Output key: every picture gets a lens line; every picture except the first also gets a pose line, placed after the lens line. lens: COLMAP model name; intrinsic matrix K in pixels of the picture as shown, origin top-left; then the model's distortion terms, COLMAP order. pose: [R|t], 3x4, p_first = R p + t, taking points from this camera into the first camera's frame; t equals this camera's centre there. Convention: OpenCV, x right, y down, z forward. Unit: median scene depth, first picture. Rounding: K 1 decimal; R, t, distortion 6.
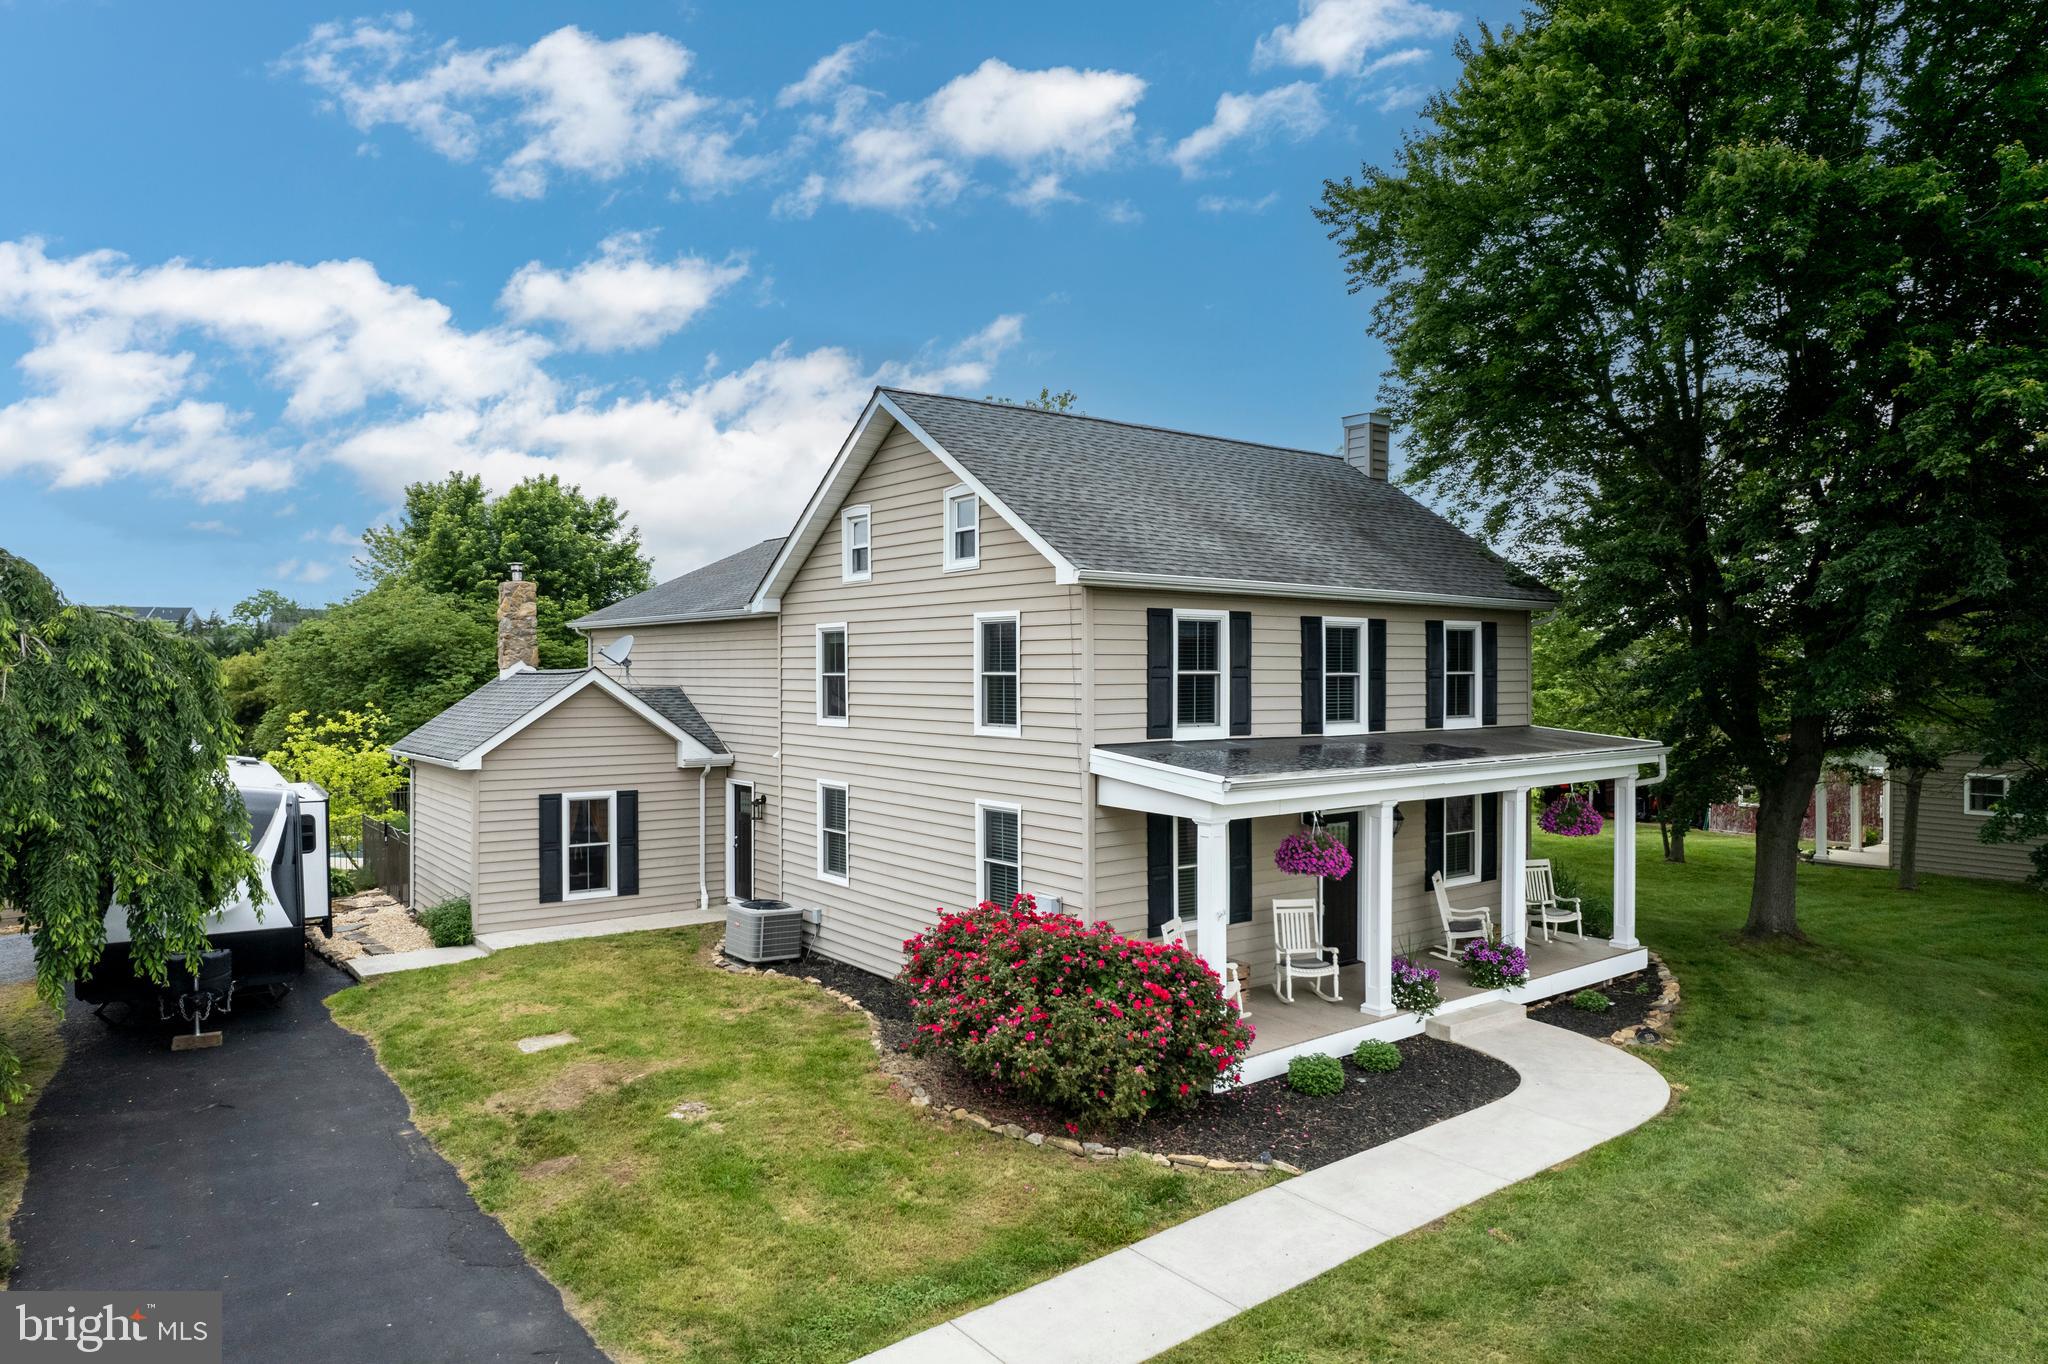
lens RADIAL K [[1374.2, 0, 1034.9], [0, 1374.2, 660.9], [0, 0, 1]] dist [-0.029808, 0.021782]
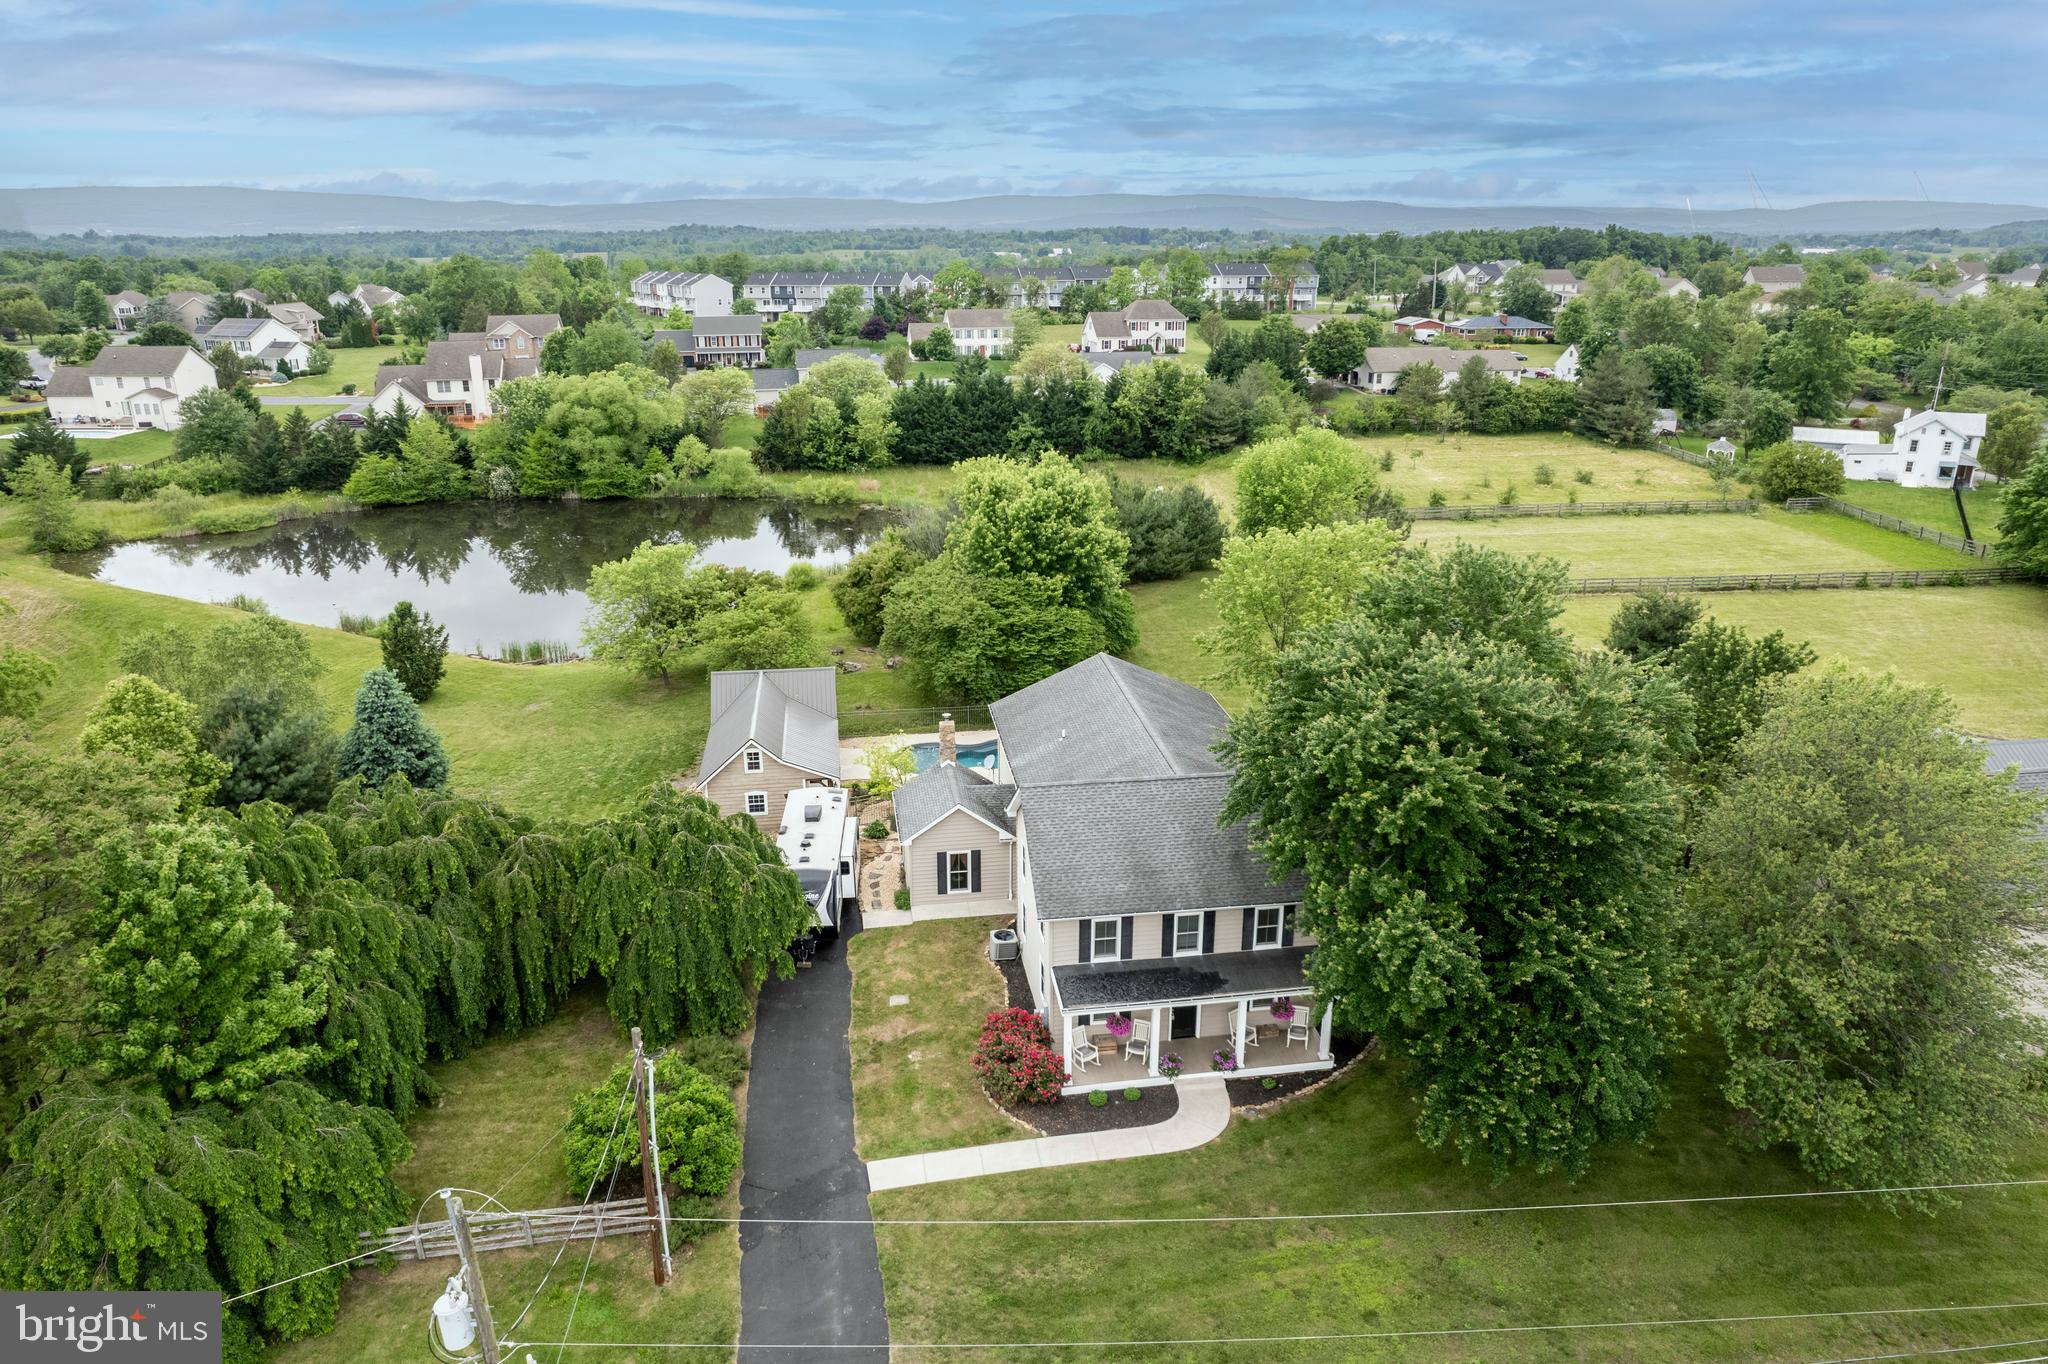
lens RADIAL K [[1374.2, 0, 993.7], [0, 1374.2, 652.4], [0, 0, 1]] dist [-0.029808, 0.021782]
pose [[0.876627, 0.140039, -0.460342, 1.044373], [-0.003868, 0.958732, 0.284286, -1.240950], [0.481155, -0.247432, 0.840992, -1.163872]]
